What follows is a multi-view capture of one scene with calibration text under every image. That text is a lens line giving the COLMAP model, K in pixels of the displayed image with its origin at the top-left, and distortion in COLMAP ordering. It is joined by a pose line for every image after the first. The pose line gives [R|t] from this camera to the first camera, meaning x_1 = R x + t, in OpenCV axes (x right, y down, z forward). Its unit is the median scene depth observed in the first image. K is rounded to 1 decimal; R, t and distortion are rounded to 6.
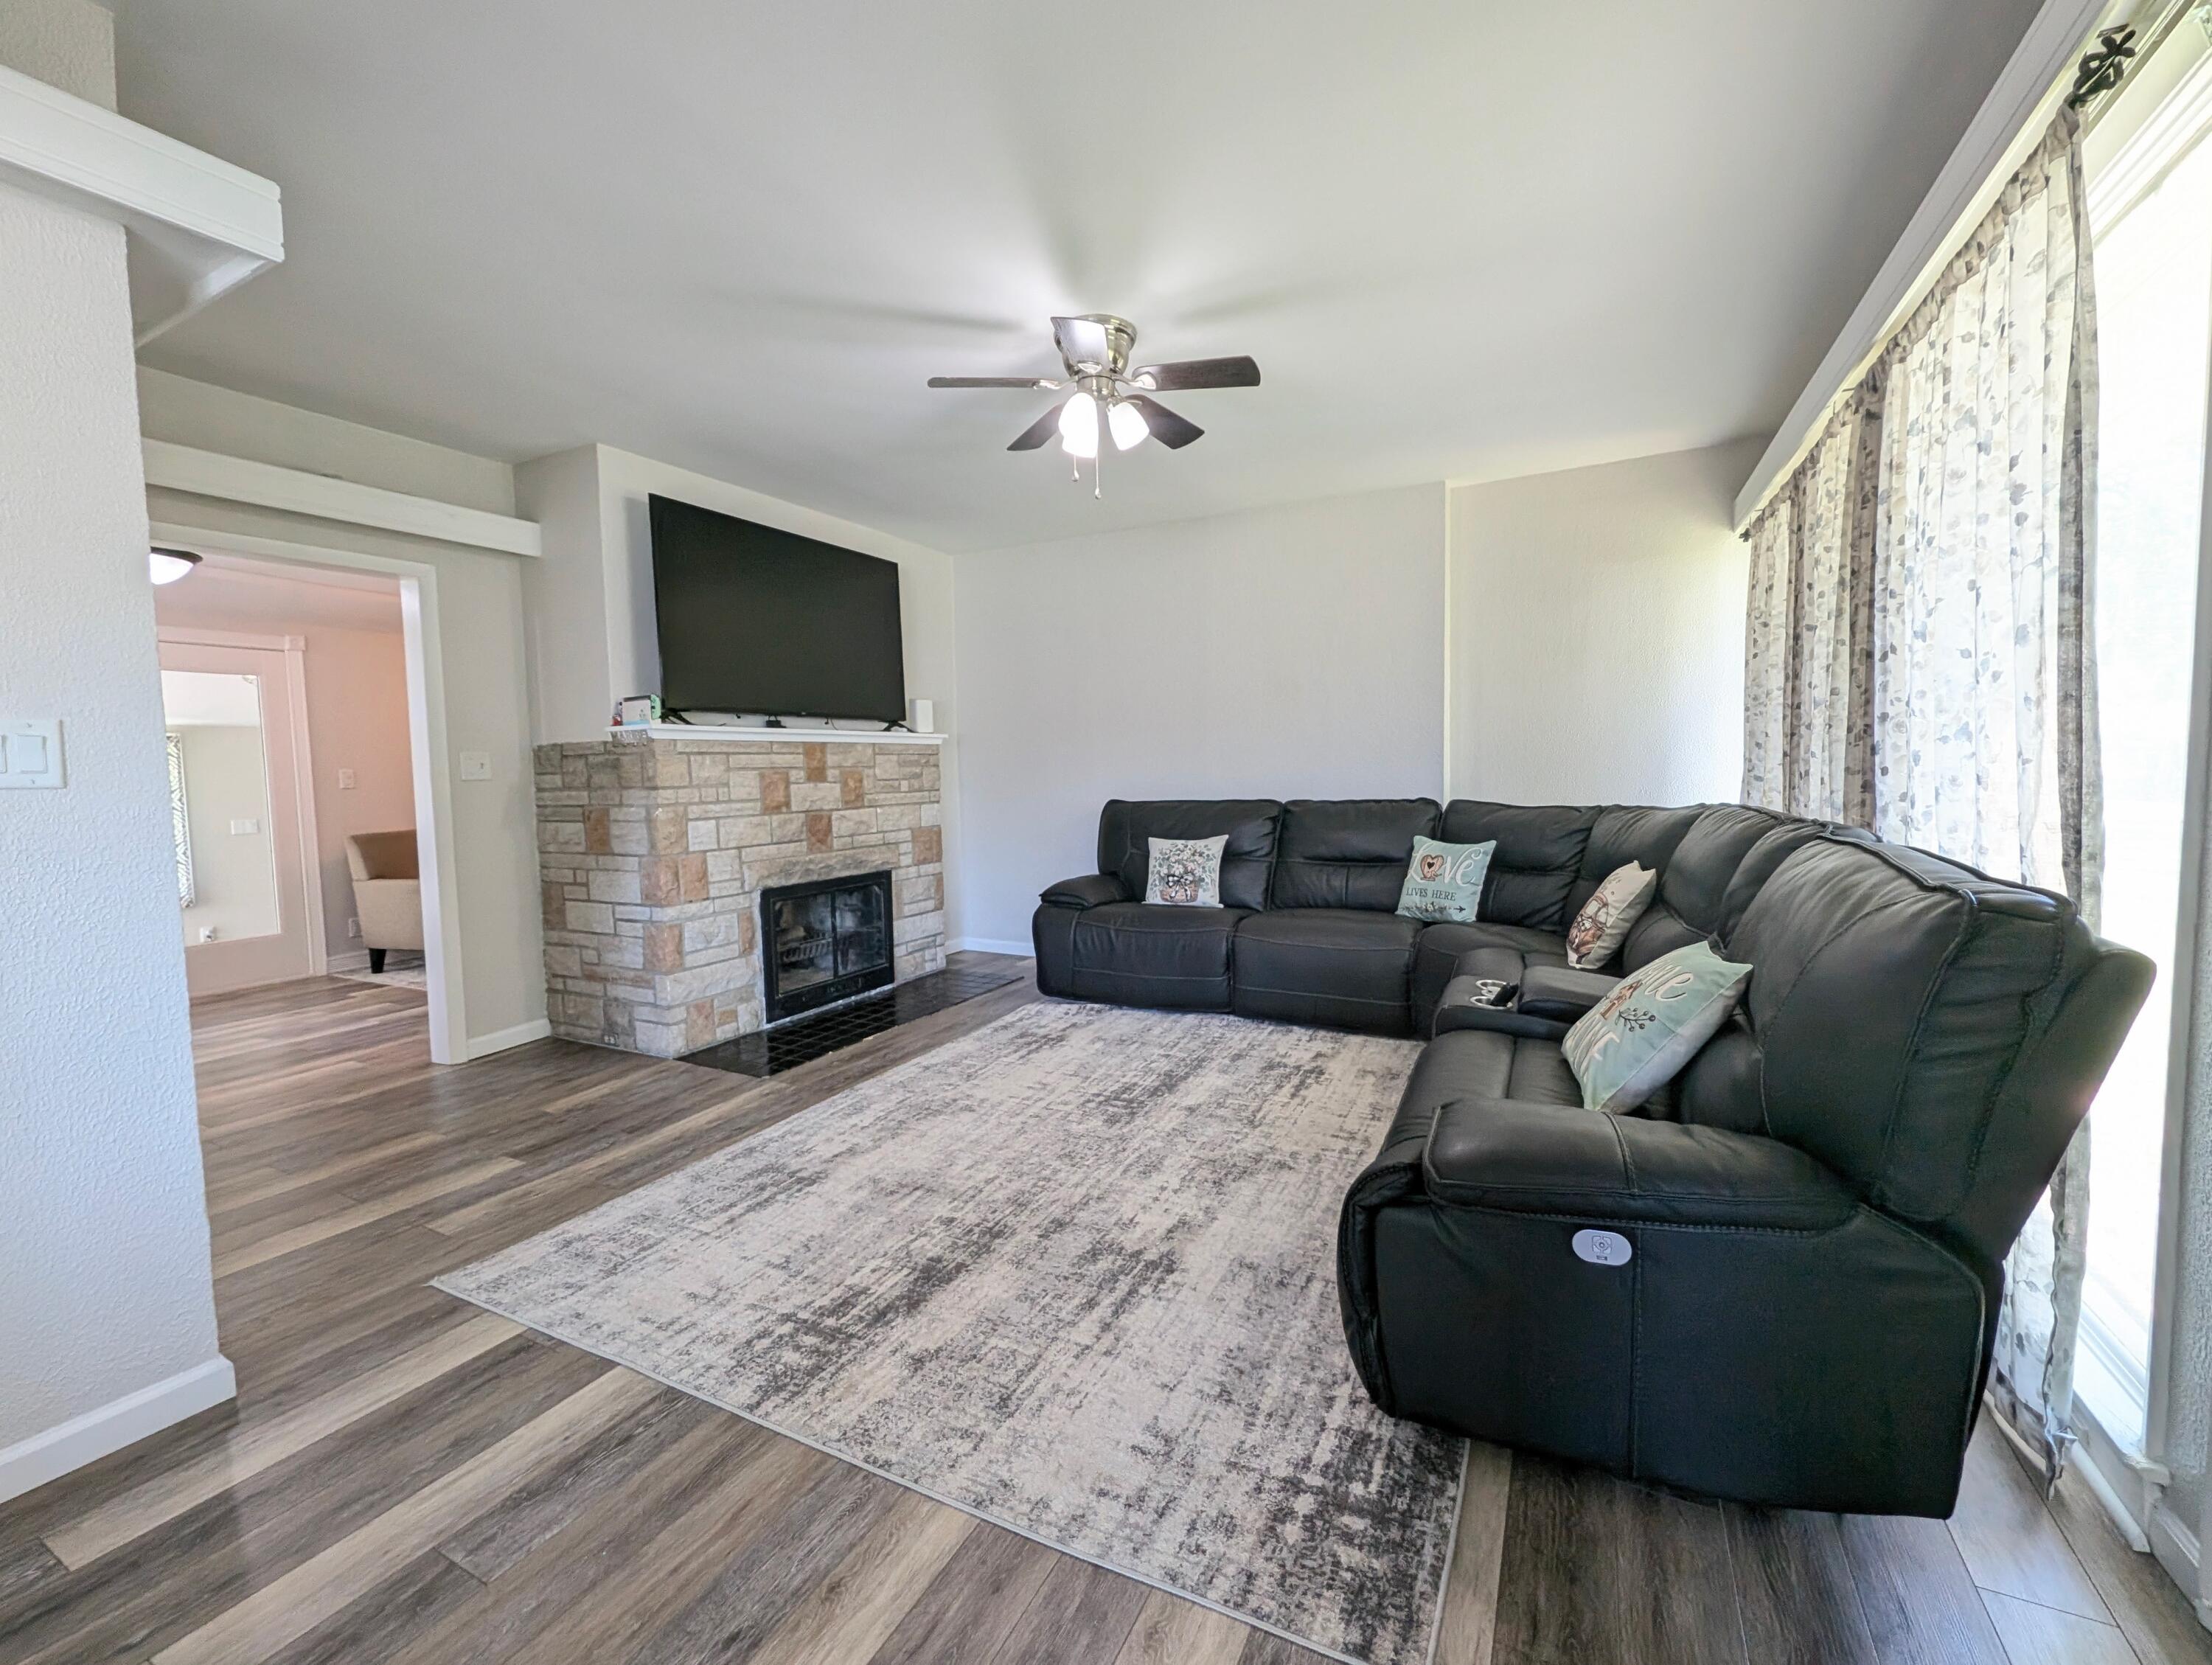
lens RADIAL K [[922.8, 0, 1110.5], [0, 922.8, 826.3], [0, 0, 1]] dist [0.001832, 0.000150]
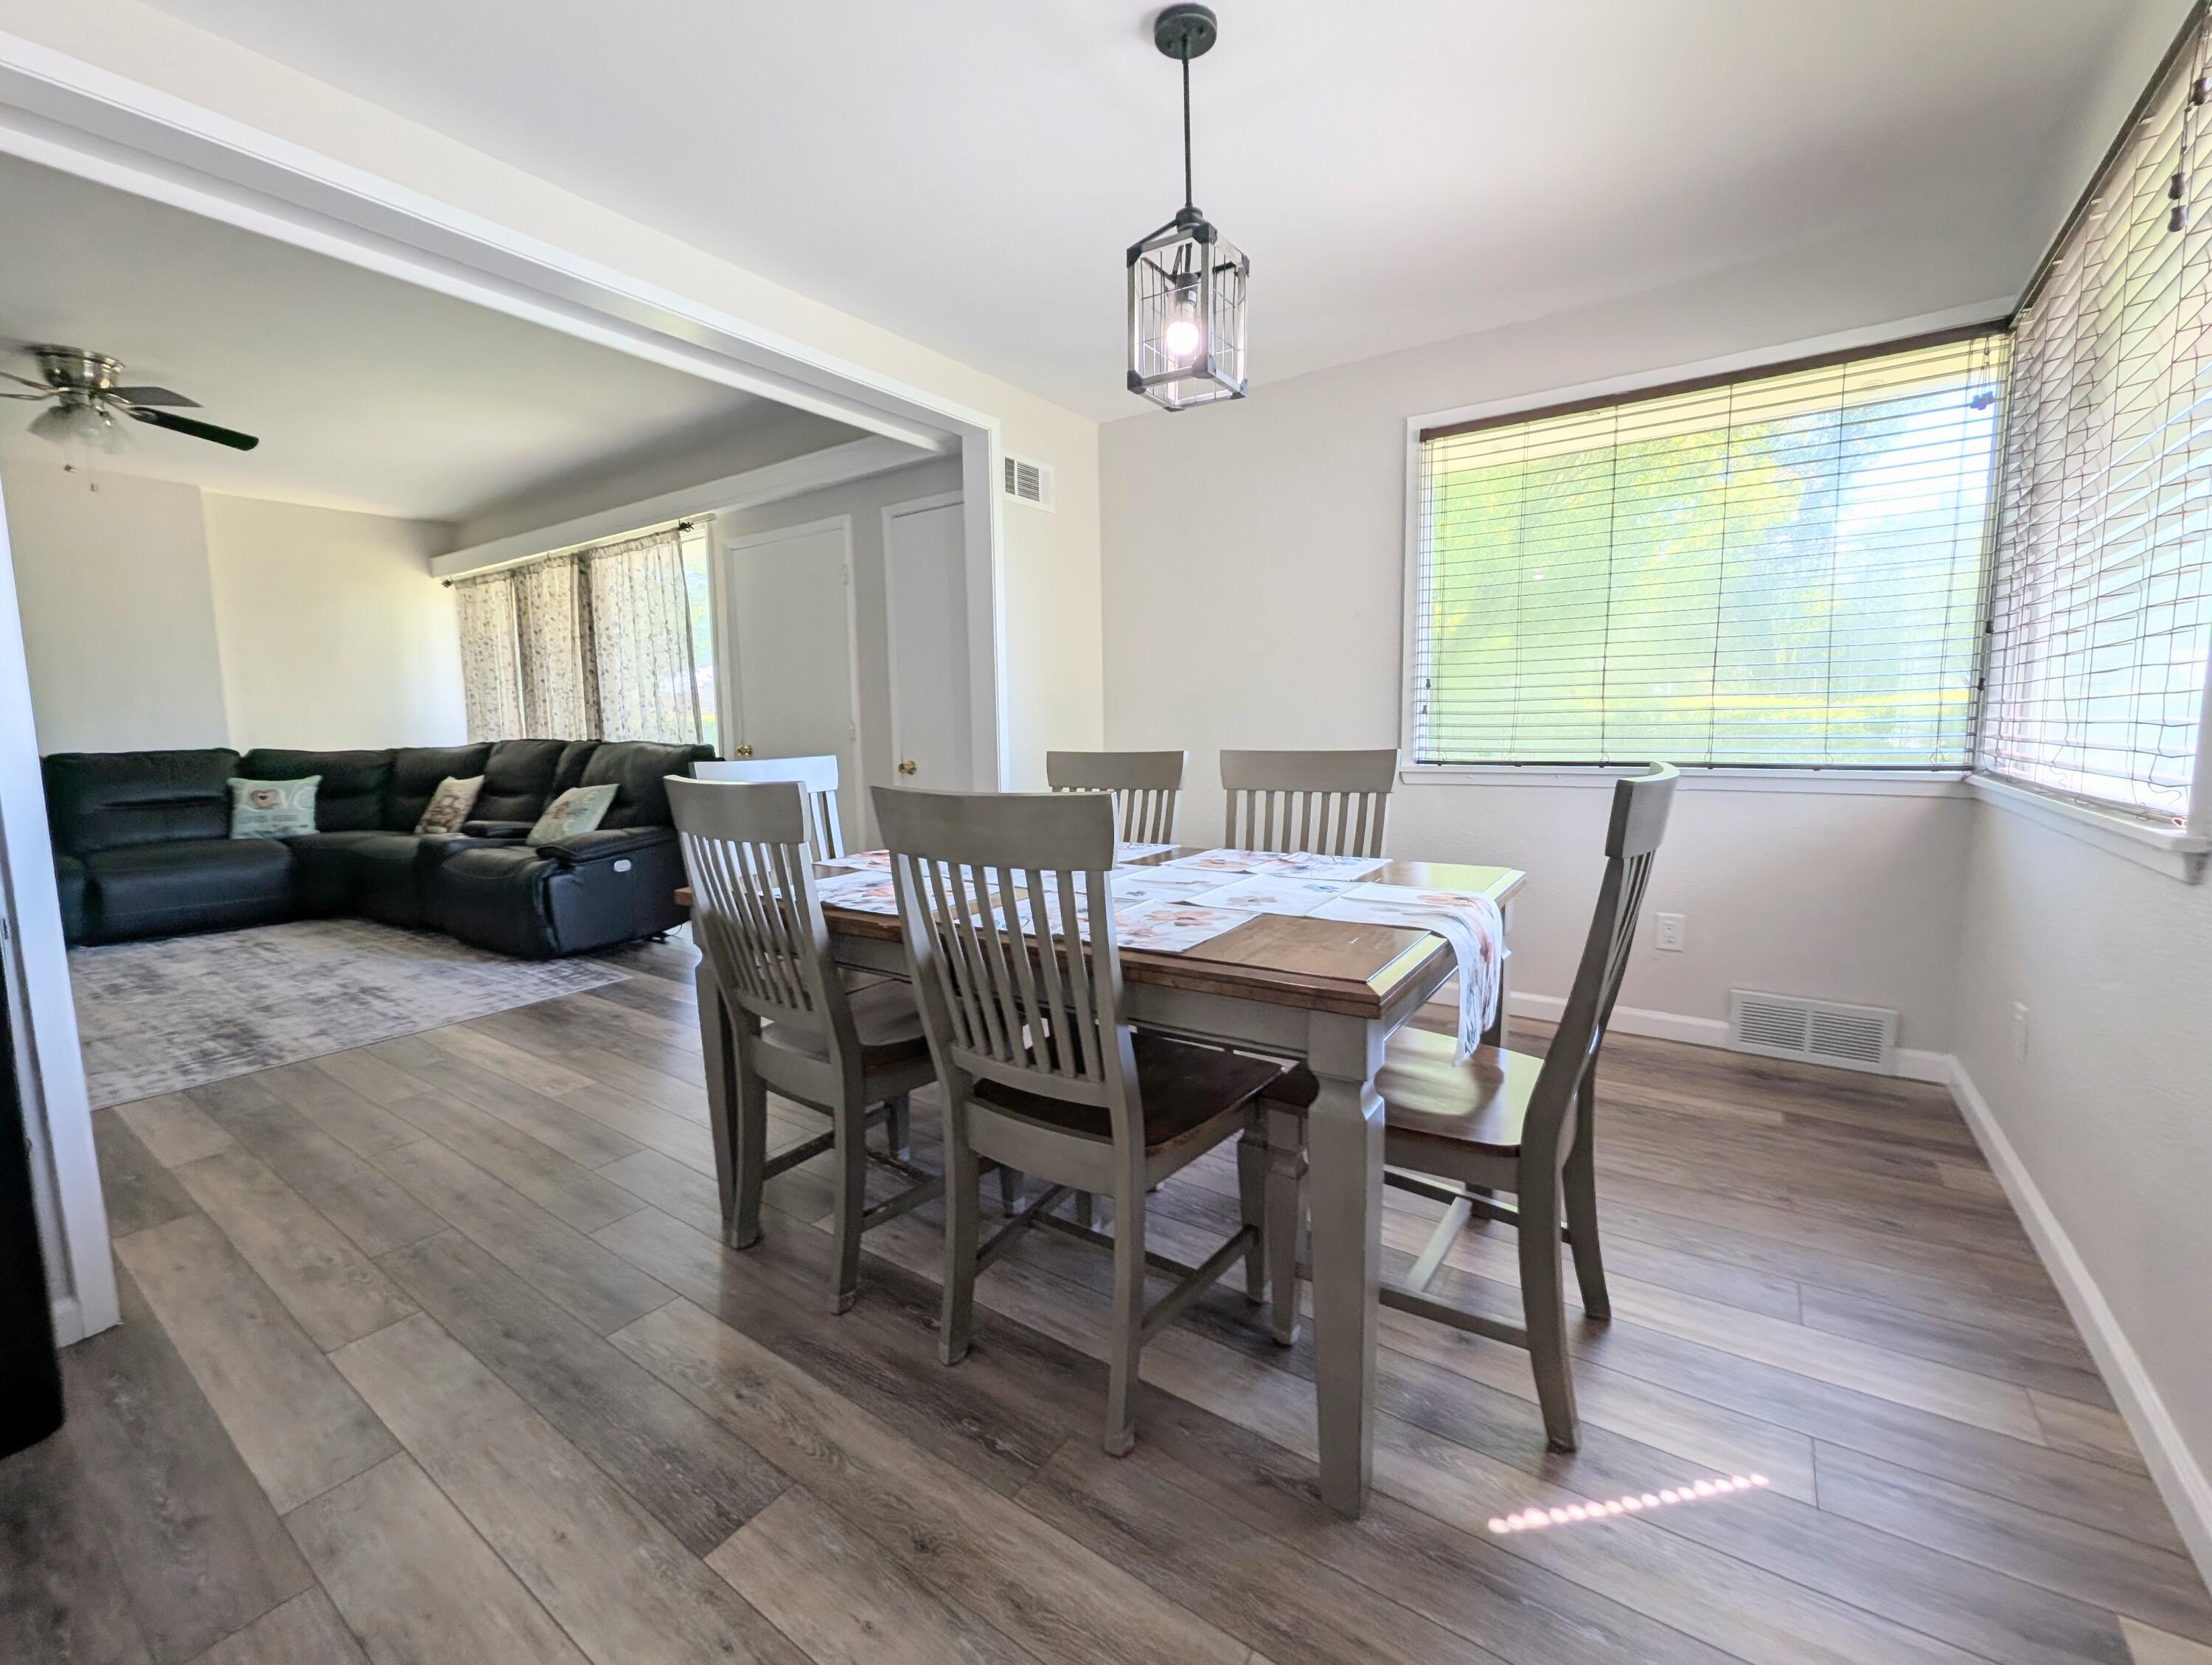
lens RADIAL K [[922.8, 0, 1108.0], [0, 922.8, 829.5], [0, 0, 1]] dist [0.001832, 0.000150]
pose [[0.144604, -0.102226, 0.984195, -0.803996], [0.076971, 0.992797, 0.091810, 0.060841], [-0.986491, 0.062478, 0.151431, -0.387451]]
